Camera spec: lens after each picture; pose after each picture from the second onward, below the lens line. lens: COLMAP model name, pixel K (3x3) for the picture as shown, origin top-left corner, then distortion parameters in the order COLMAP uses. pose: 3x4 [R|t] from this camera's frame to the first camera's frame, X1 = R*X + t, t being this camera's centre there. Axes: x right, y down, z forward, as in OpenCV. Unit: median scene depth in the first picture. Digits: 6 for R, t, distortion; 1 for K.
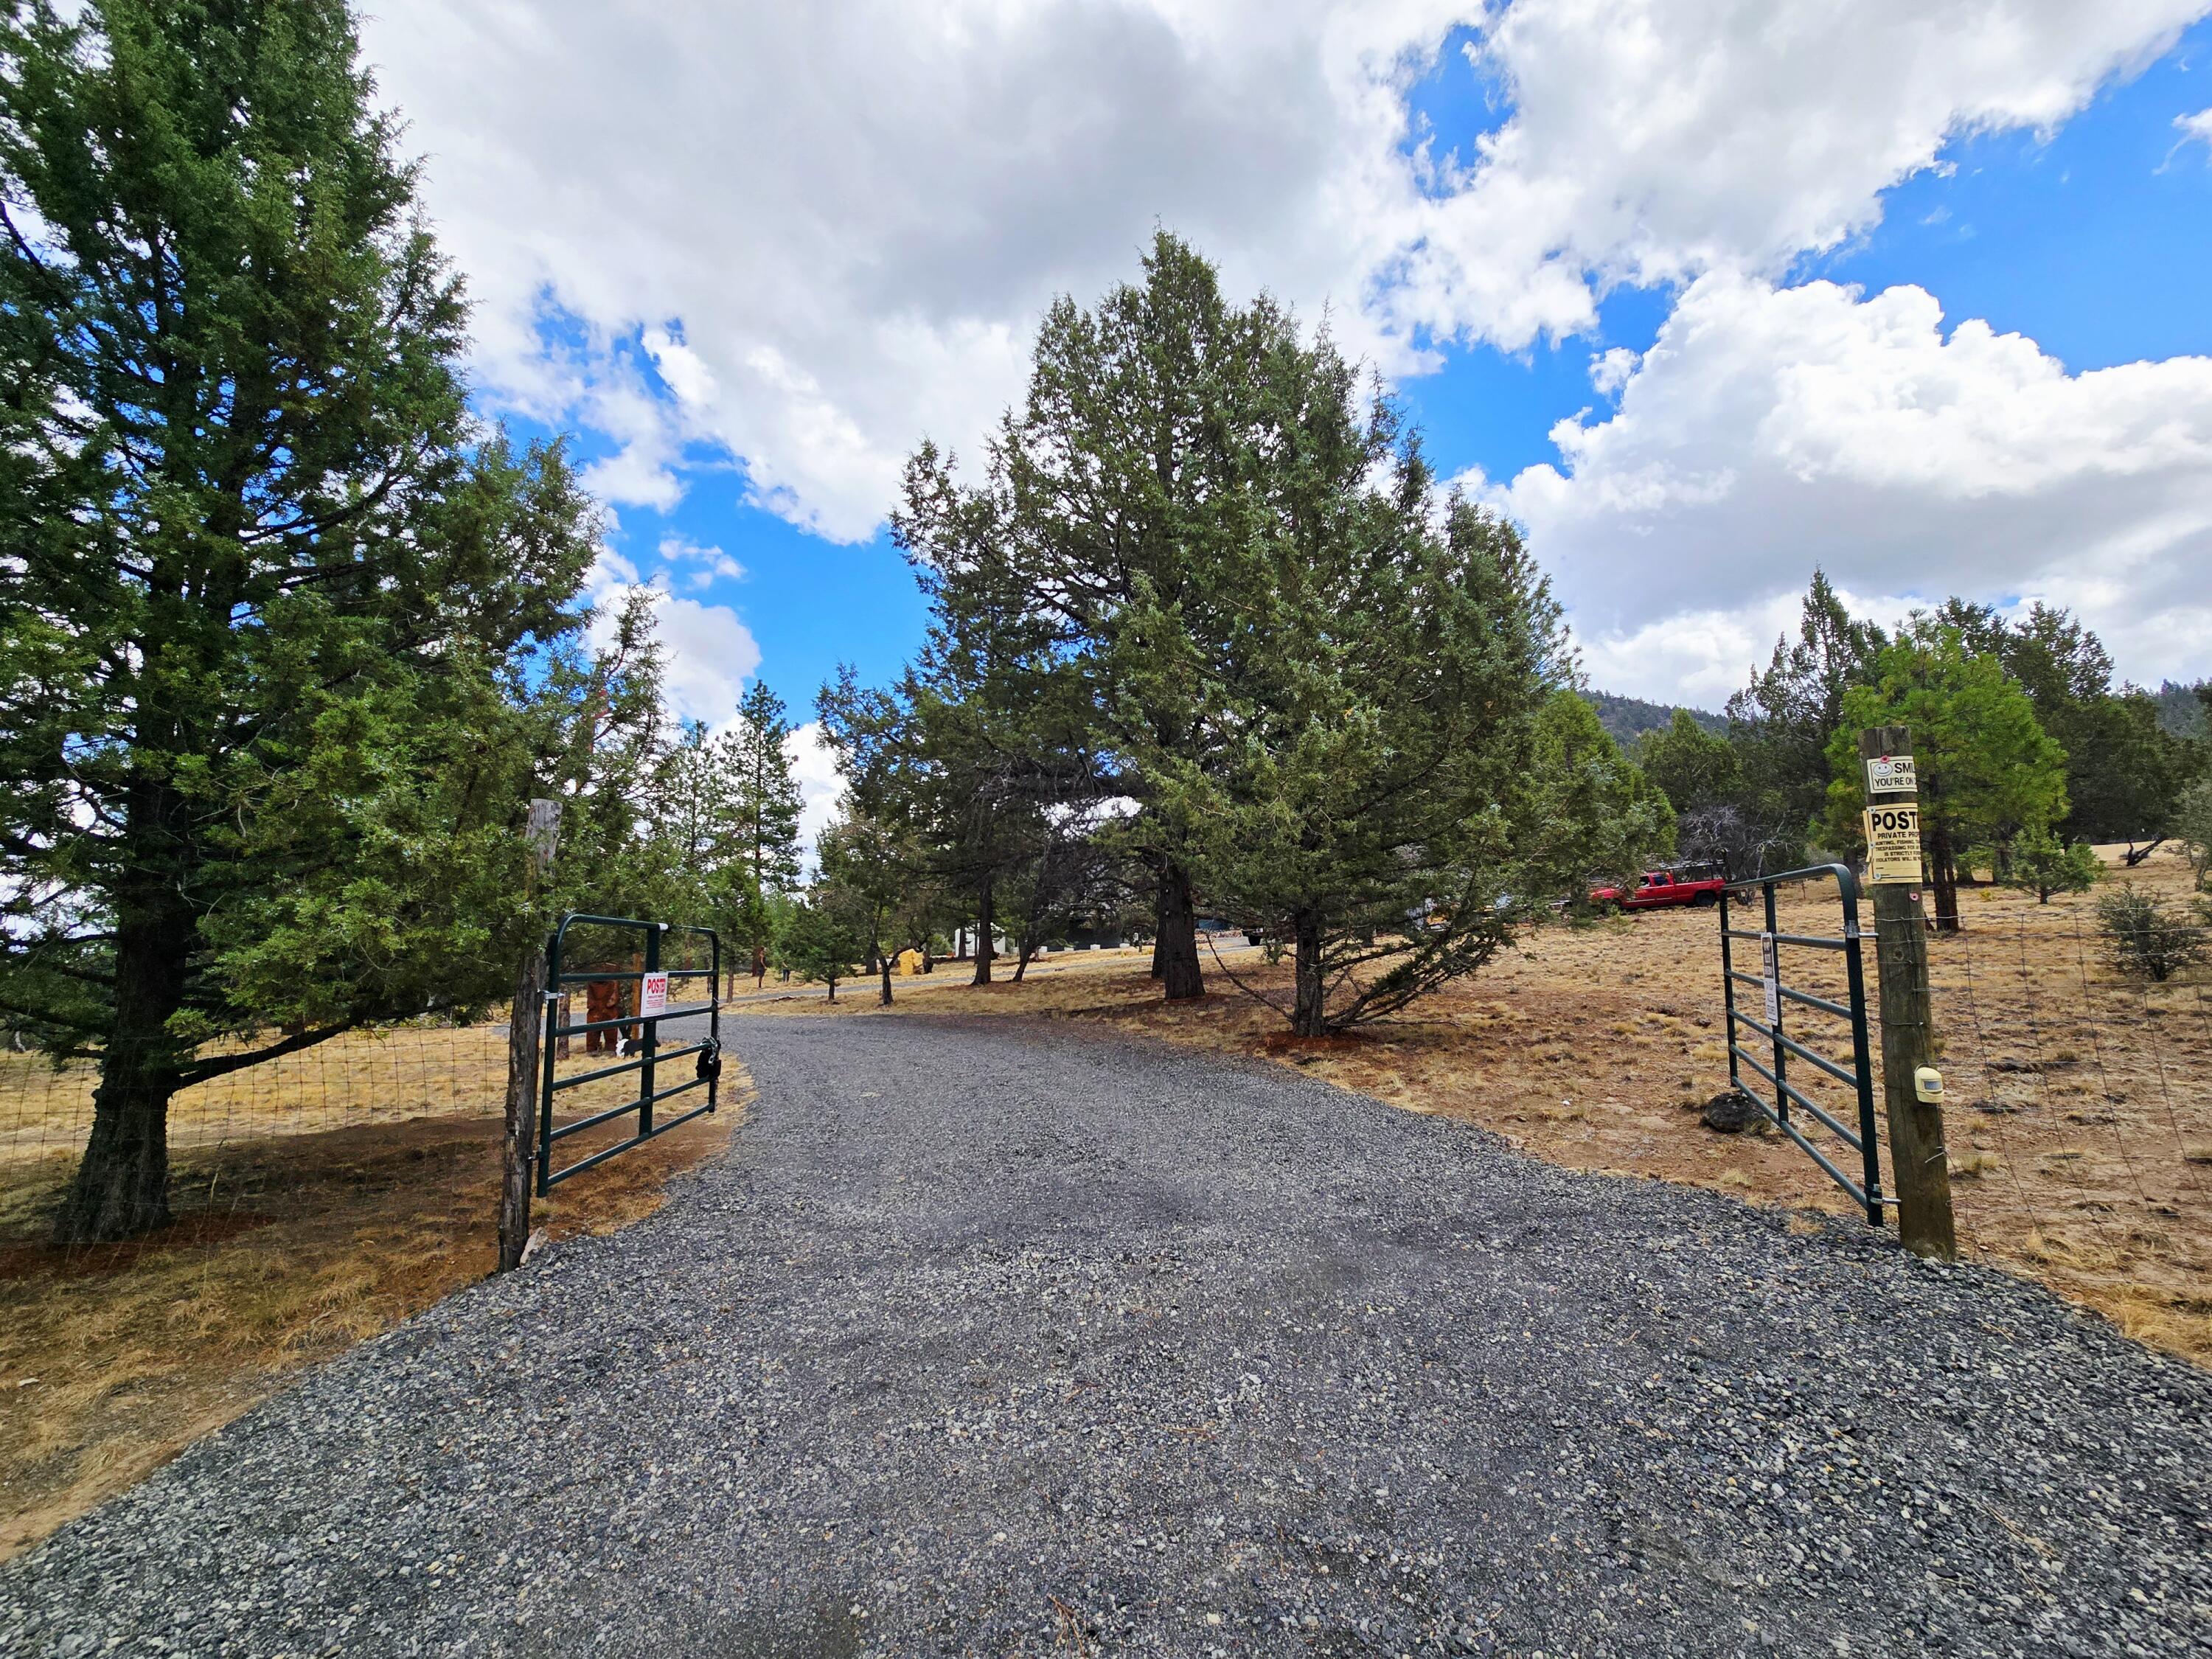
lens RADIAL K [[898.4, 0, 1104.0], [0, 898.4, 839.0], [0, 0, 1]] dist [-0.002566, -0.000070]
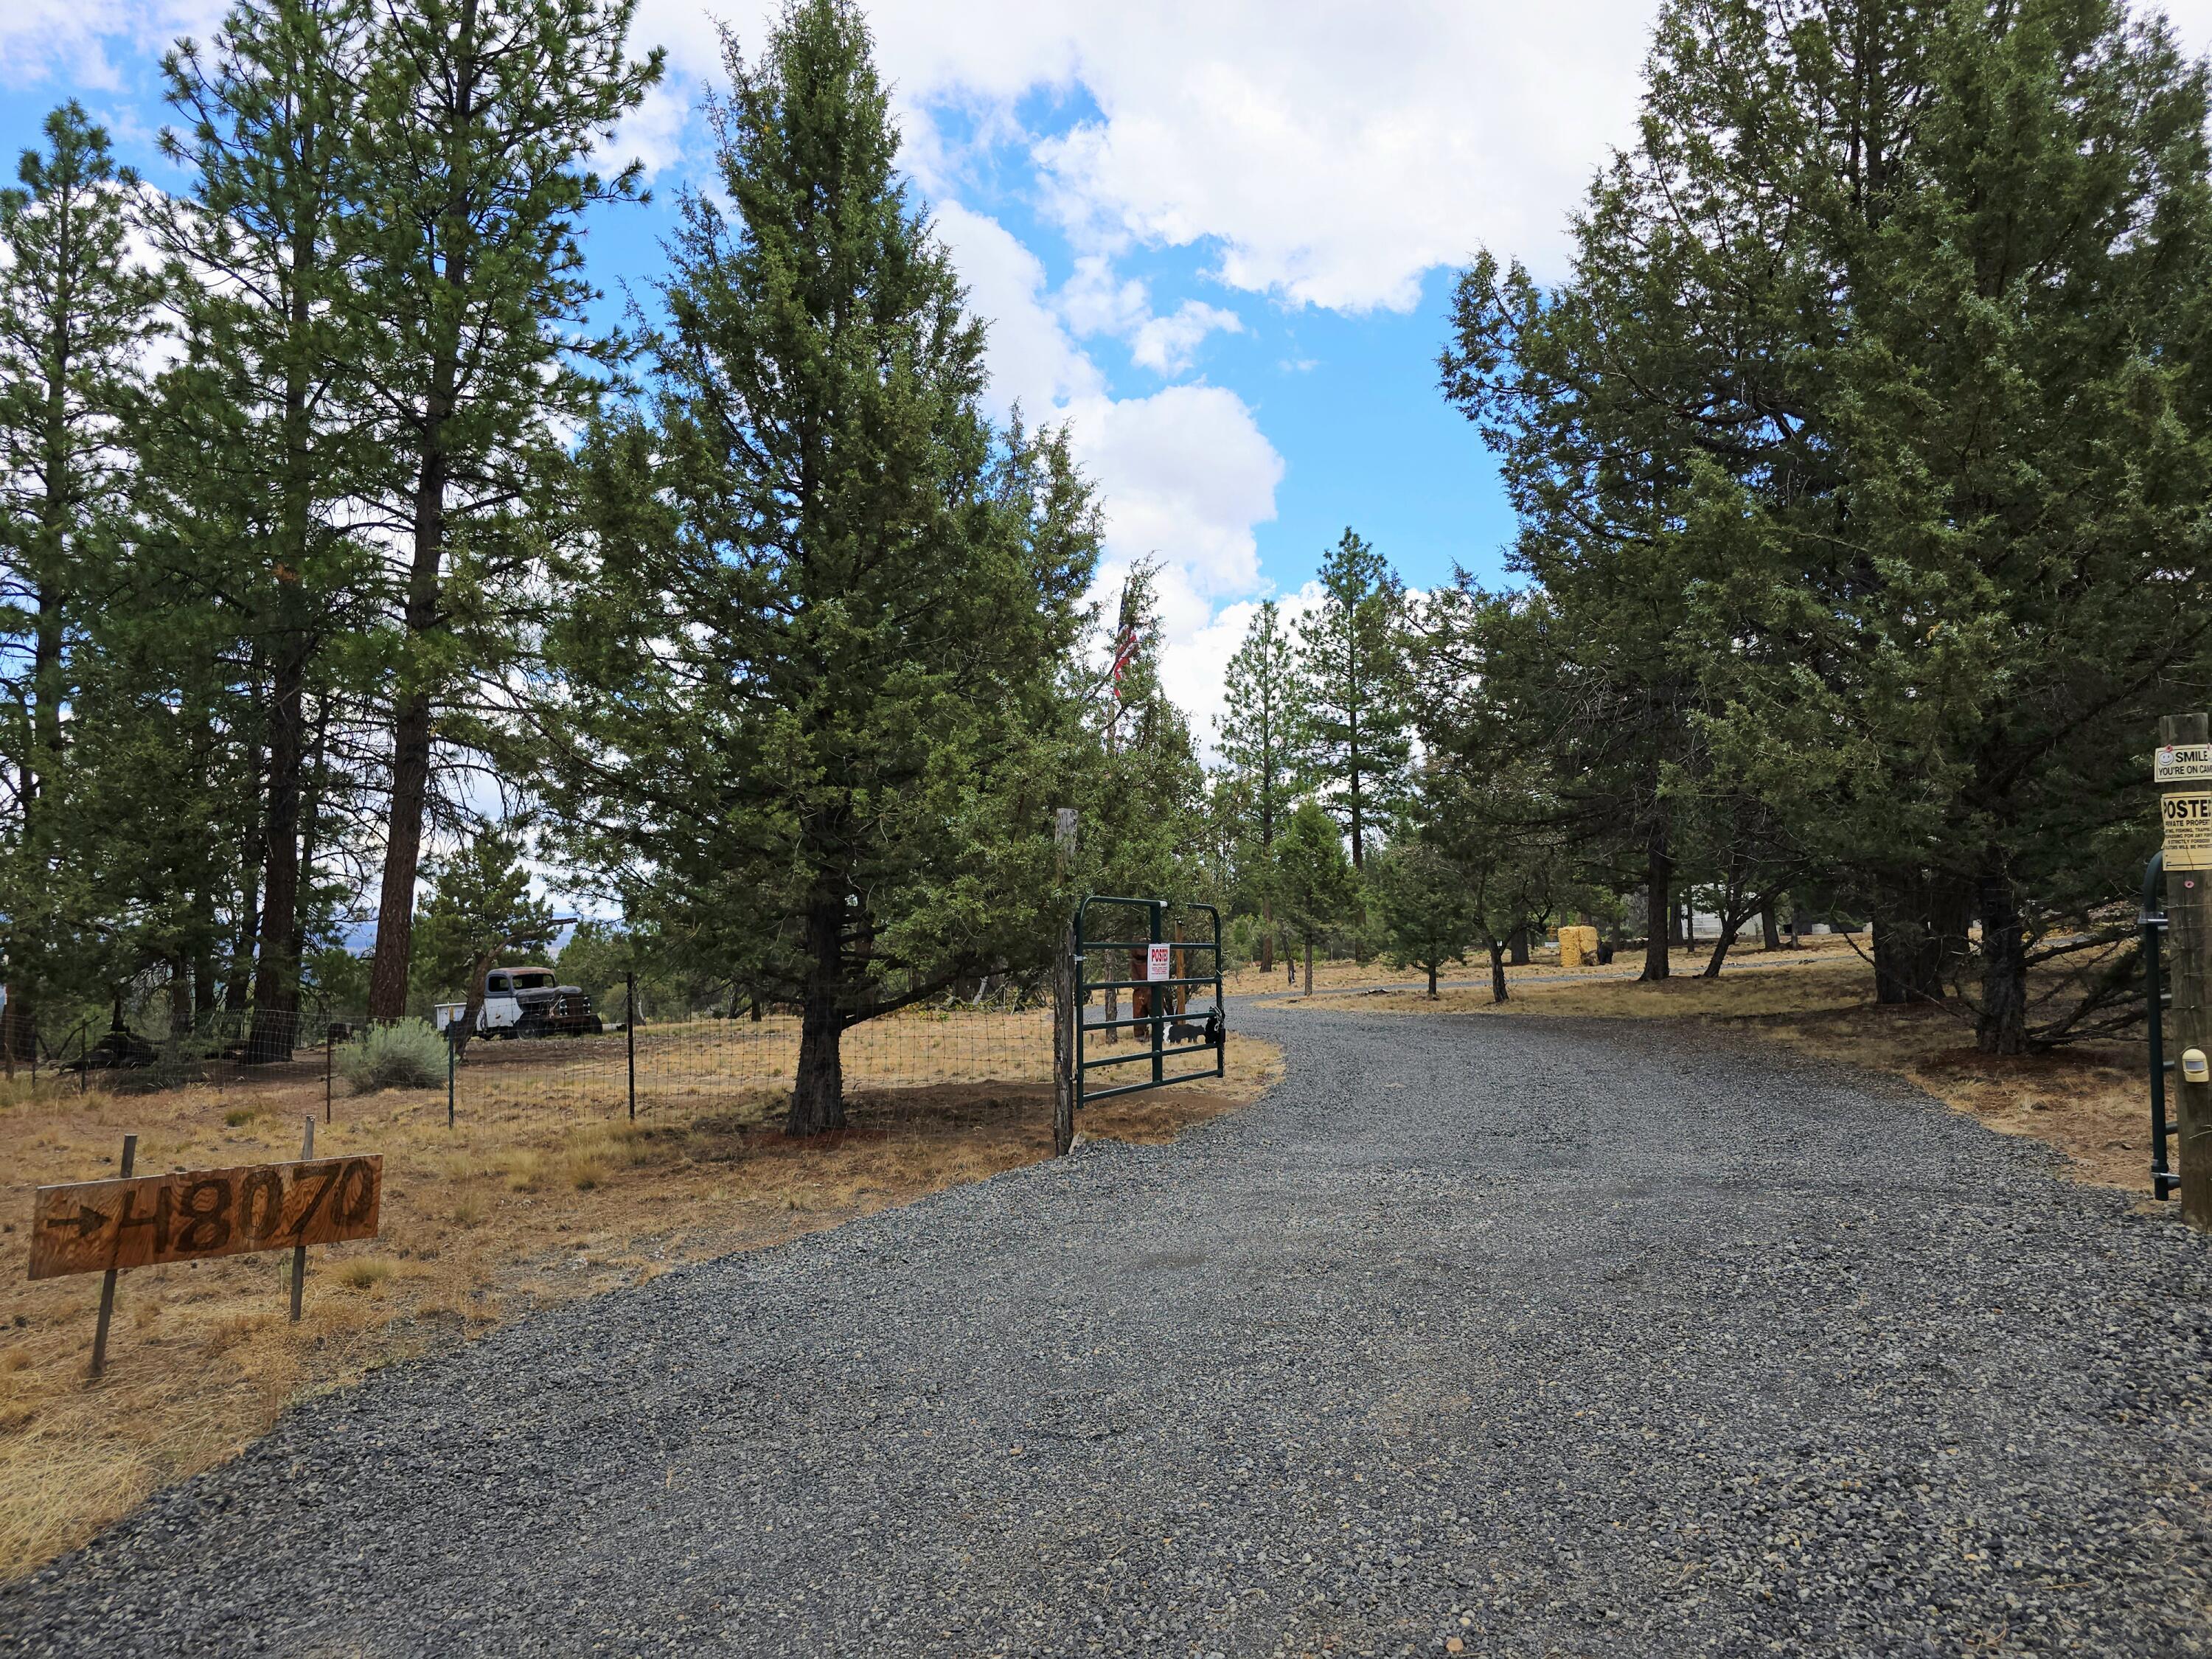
lens RADIAL K [[1509.6, 0, 1111.4], [0, 1509.6, 870.5], [0, 0, 1]] dist [0.055234, -0.028477]
pose [[0.853155, -0.010193, -0.521558, 0.197513], [0.054590, 0.996064, 0.069832, -0.035932], [0.518793, -0.088050, 0.850353, -0.286889]]
